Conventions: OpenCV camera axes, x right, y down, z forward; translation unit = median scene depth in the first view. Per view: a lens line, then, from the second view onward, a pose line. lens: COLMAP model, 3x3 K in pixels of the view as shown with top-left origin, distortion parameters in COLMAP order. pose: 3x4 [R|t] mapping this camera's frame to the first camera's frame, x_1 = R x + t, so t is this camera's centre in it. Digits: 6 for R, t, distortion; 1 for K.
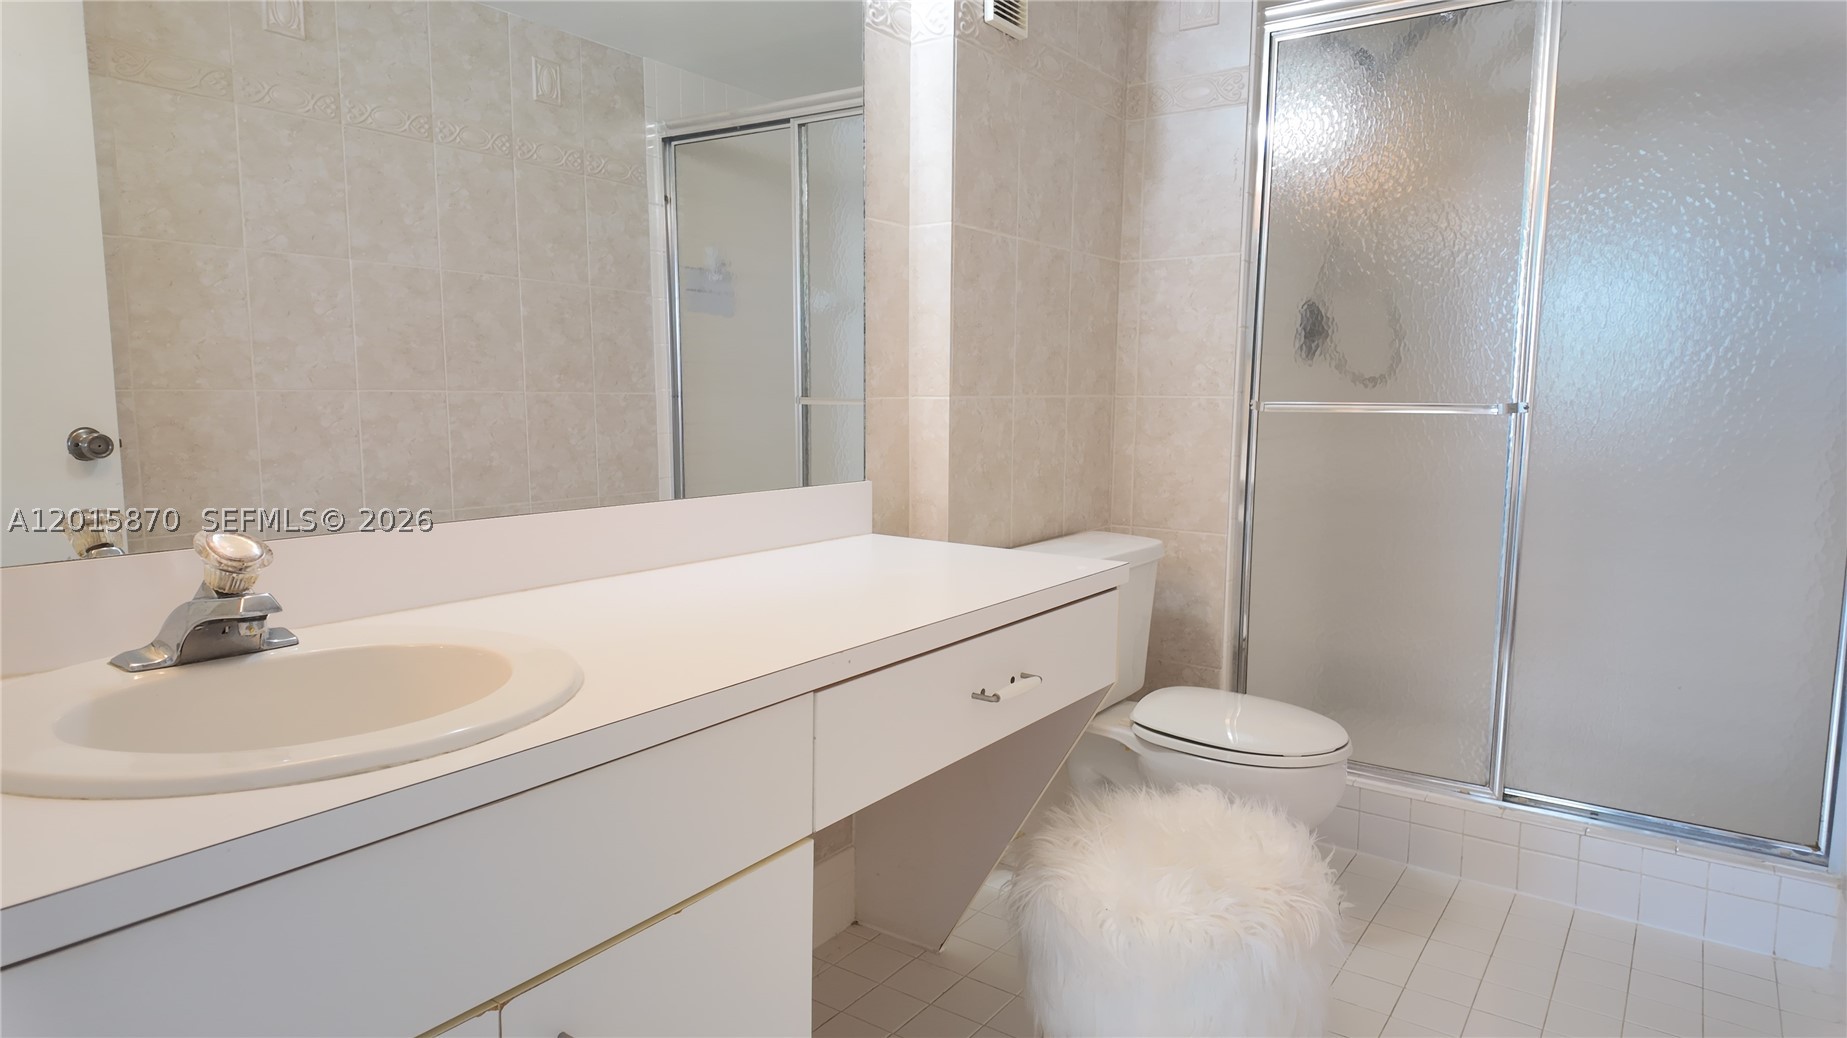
lens RADIAL K [[1082.0, 0, 952.2], [0, 1082.0, 509.3], [0, 0, 1]] dist [0.049504, -0.046873]
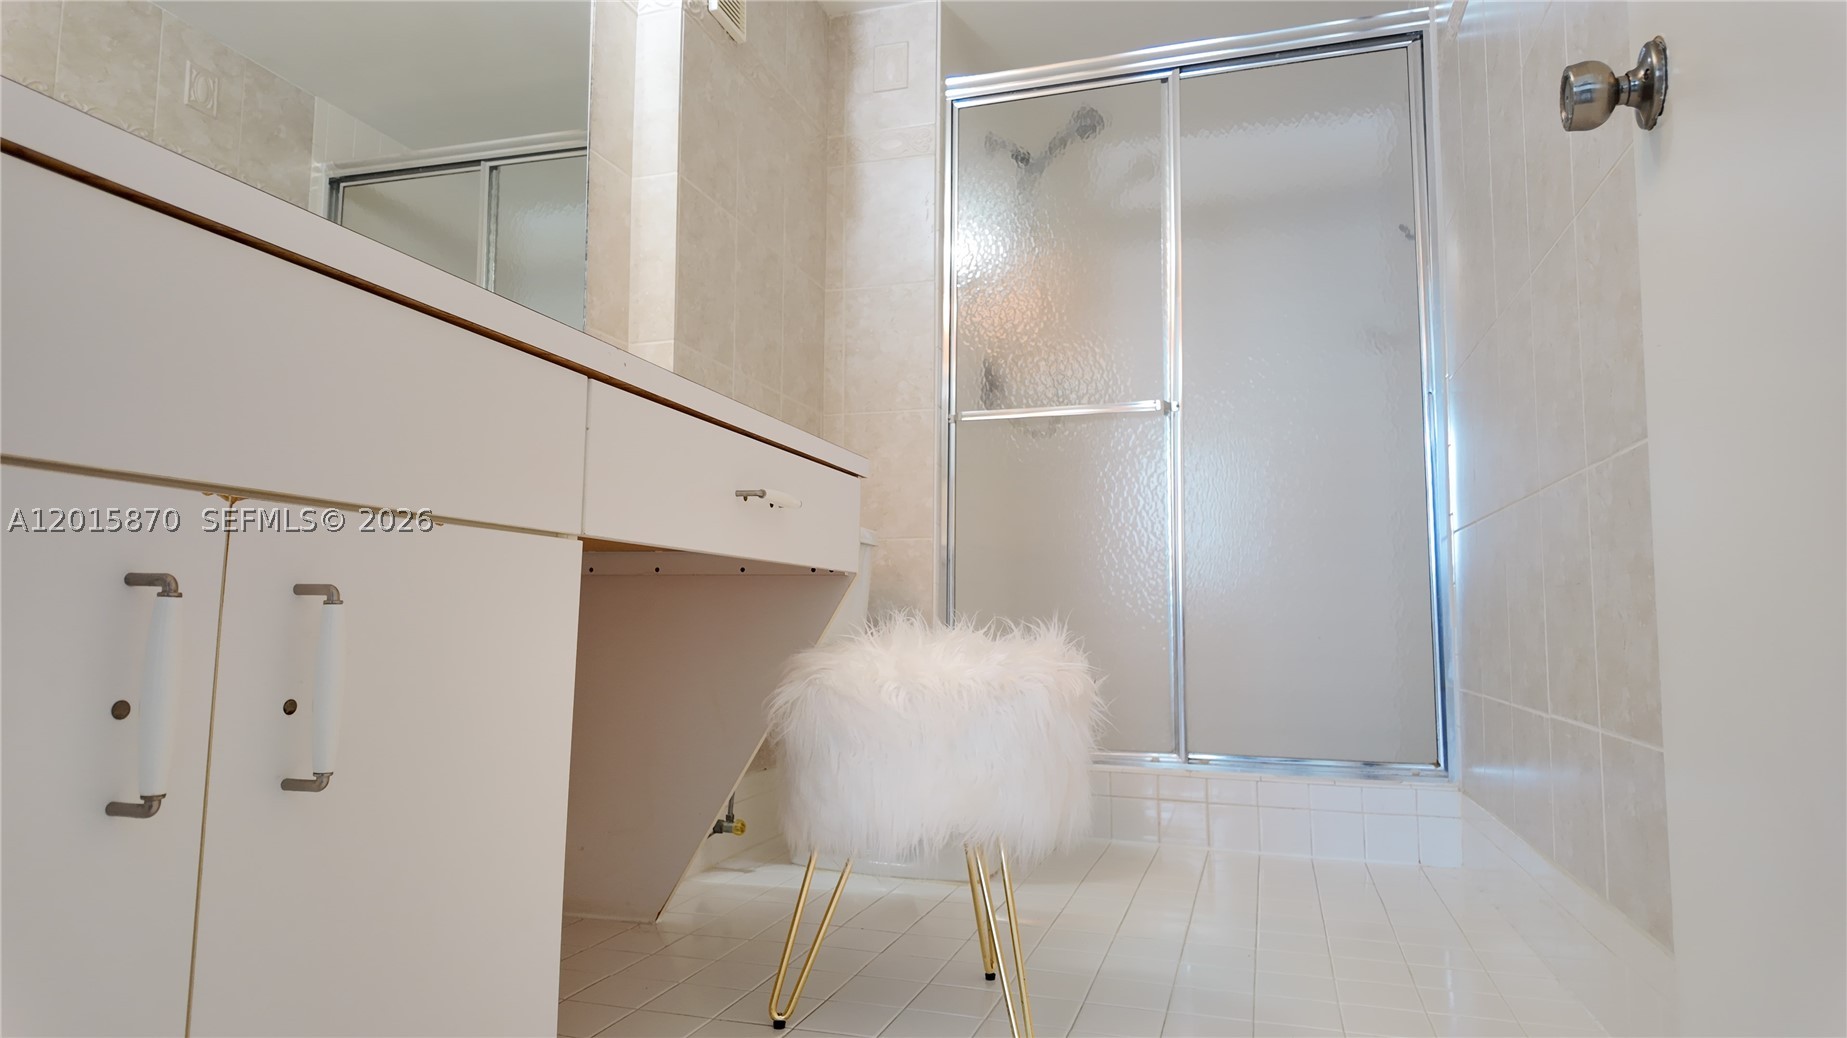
lens RADIAL K [[1082.0, 0, 925.4], [0, 1082.0, 617.1], [0, 0, 1]] dist [0.049504, -0.046873]
pose [[0.952555, 0.017569, 0.303860, -0.073847], [0.044525, 0.979549, -0.196217, 0.317774], [-0.301093, 0.200437, 0.932292, 0.045378]]
